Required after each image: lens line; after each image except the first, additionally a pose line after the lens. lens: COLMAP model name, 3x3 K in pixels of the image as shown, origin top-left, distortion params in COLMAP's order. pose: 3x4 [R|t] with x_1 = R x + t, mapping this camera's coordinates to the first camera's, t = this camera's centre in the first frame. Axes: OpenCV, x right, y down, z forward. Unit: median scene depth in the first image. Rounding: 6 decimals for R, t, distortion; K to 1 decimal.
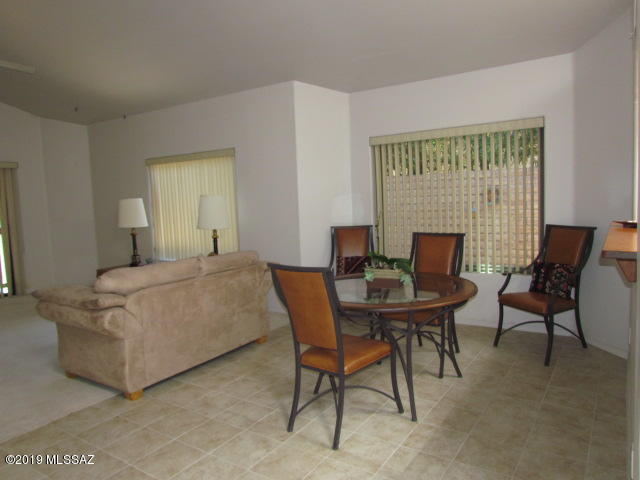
lens RADIAL K [[455.2, 0, 321.8], [0, 455.2, 239.3], [0, 0, 1]] dist [-0.029015, 0.010972]
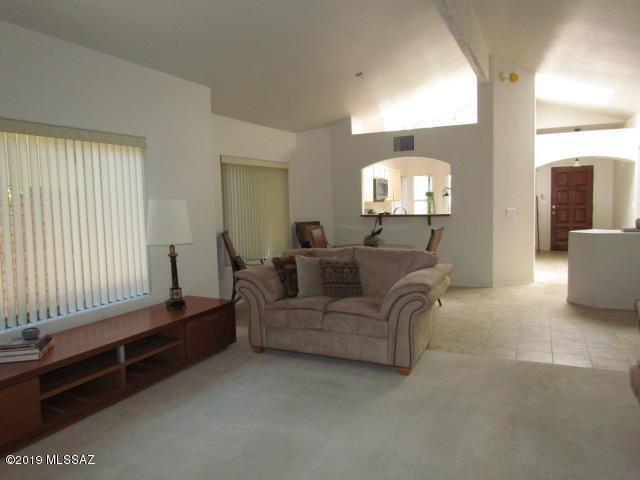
lens RADIAL K [[455.2, 0, 321.8], [0, 455.2, 239.3], [0, 0, 1]] dist [-0.029015, 0.010972]
pose [[-0.147061, -0.038789, 0.988367, -1.509191], [0.126168, 0.990333, 0.057639, -0.063673], [-0.981048, 0.133177, -0.140746, 1.297828]]
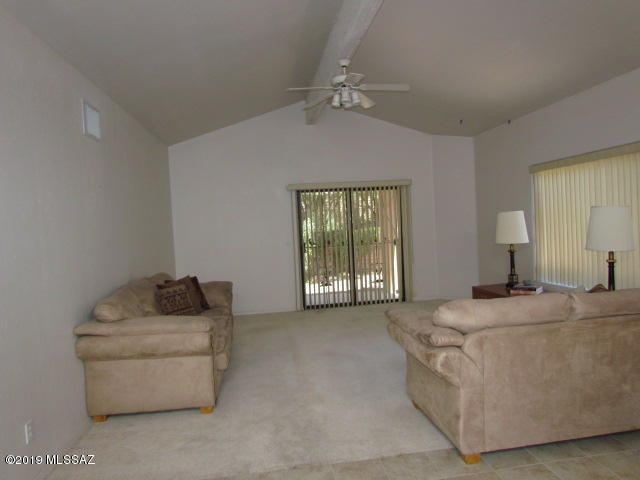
lens RADIAL K [[455.2, 0, 321.8], [0, 455.2, 239.3], [0, 0, 1]] dist [-0.029015, 0.010972]
pose [[0.664104, 0.027605, -0.747130, 0.004097], [-0.041758, 0.999128, -0.000202, -0.032139], [0.746473, 0.031333, 0.664678, 0.218985]]
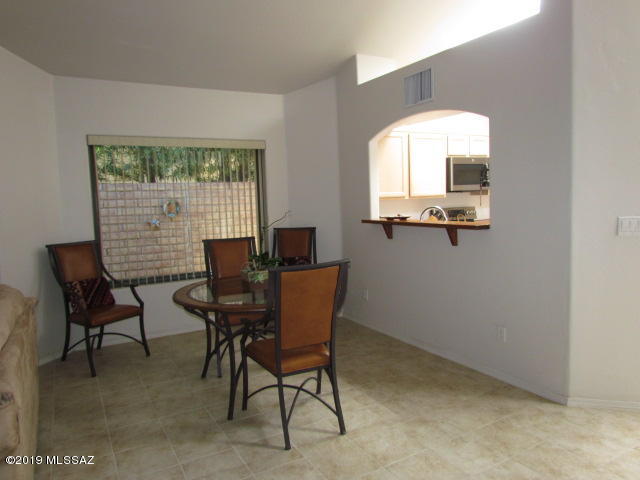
lens RADIAL K [[455.2, 0, 321.8], [0, 455.2, 239.3], [0, 0, 1]] dist [-0.029015, 0.010972]
pose [[0.441024, -0.052825, 0.895939, -0.625926], [0.097010, 0.995223, 0.010926, -0.003122], [-0.892237, 0.082097, 0.444042, 0.367187]]
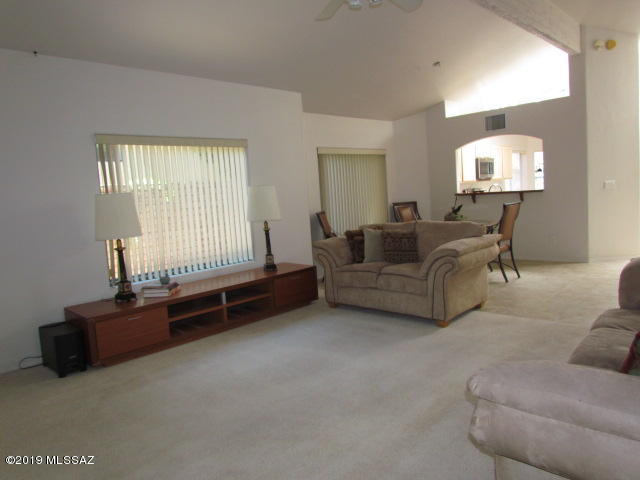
lens RADIAL K [[455.2, 0, 321.8], [0, 455.2, 239.3], [0, 0, 1]] dist [-0.029015, 0.010972]
pose [[0.172408, -0.070901, 0.982471, -1.753209], [0.155232, 0.986899, 0.043980, -0.011478], [-0.972717, 0.144929, 0.181156, 1.074355]]
